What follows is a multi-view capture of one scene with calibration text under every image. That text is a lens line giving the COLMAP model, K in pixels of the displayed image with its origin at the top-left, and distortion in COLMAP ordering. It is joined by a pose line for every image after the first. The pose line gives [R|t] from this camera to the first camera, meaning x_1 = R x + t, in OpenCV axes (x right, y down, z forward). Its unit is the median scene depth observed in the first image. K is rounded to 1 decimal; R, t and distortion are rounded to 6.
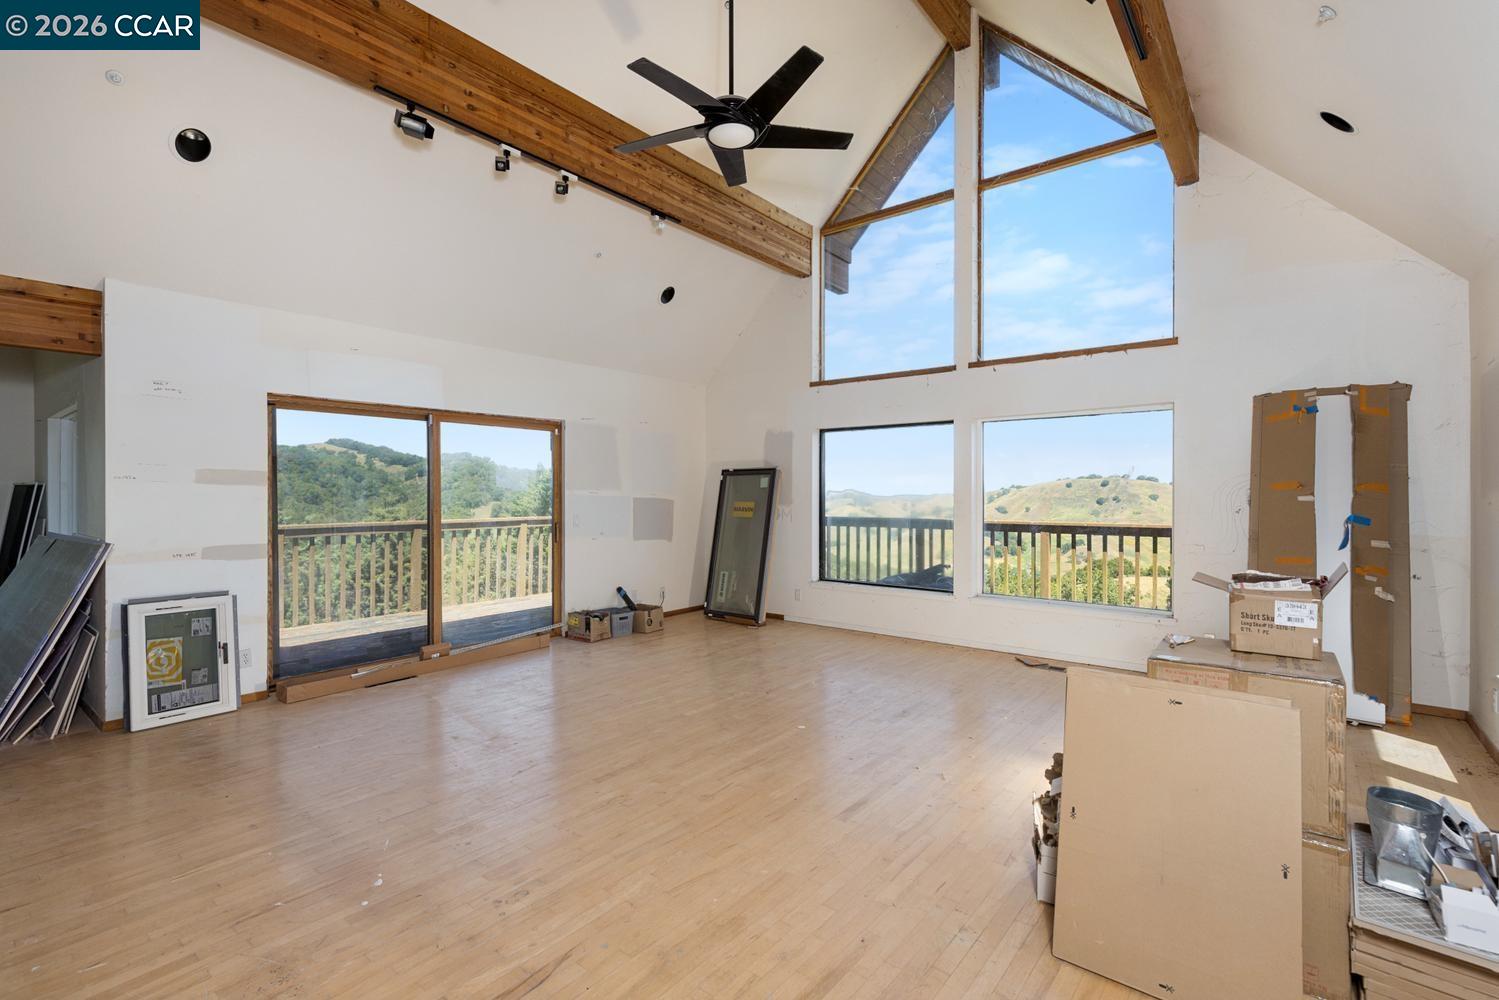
lens RADIAL K [[686.2, 0, 678.1], [0, 686.2, 514.9], [0, 0, 1]] dist [0.007164, -0.002134]
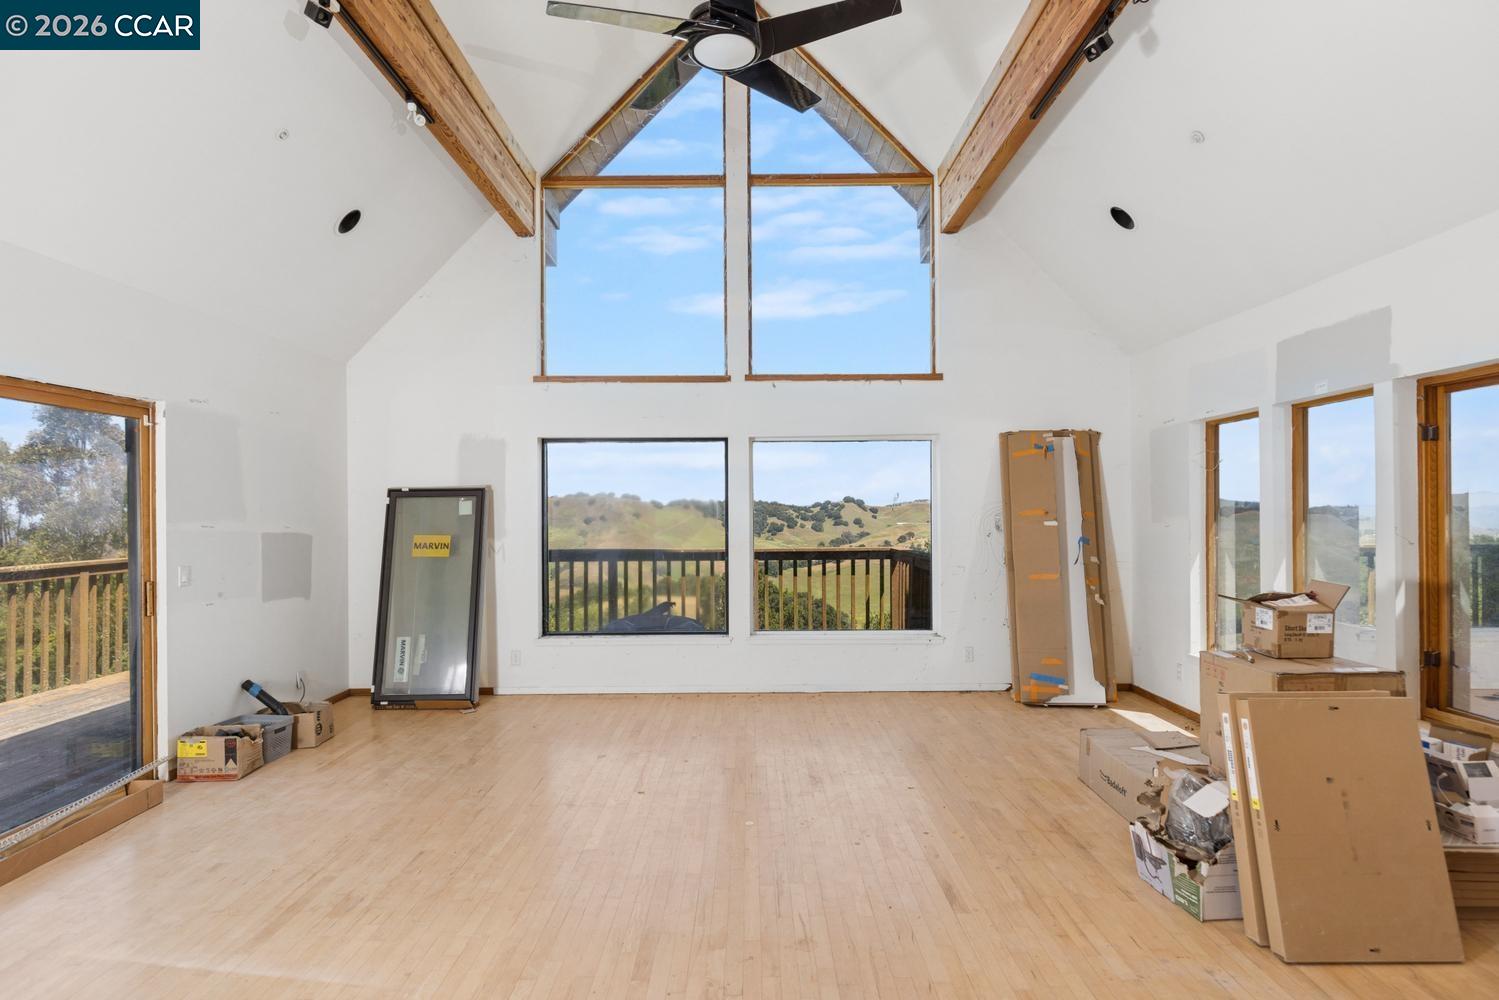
lens RADIAL K [[856.3, 0, 707.3], [0, 856.3, 525.5], [0, 0, 1]] dist [0.013472, -0.000511]
pose [[0.752081, -0.017680, 0.658834, -0.332072], [0.028411, 0.999581, -0.005608, -0.019353], [-0.658458, 0.022936, 0.752268, 0.187138]]
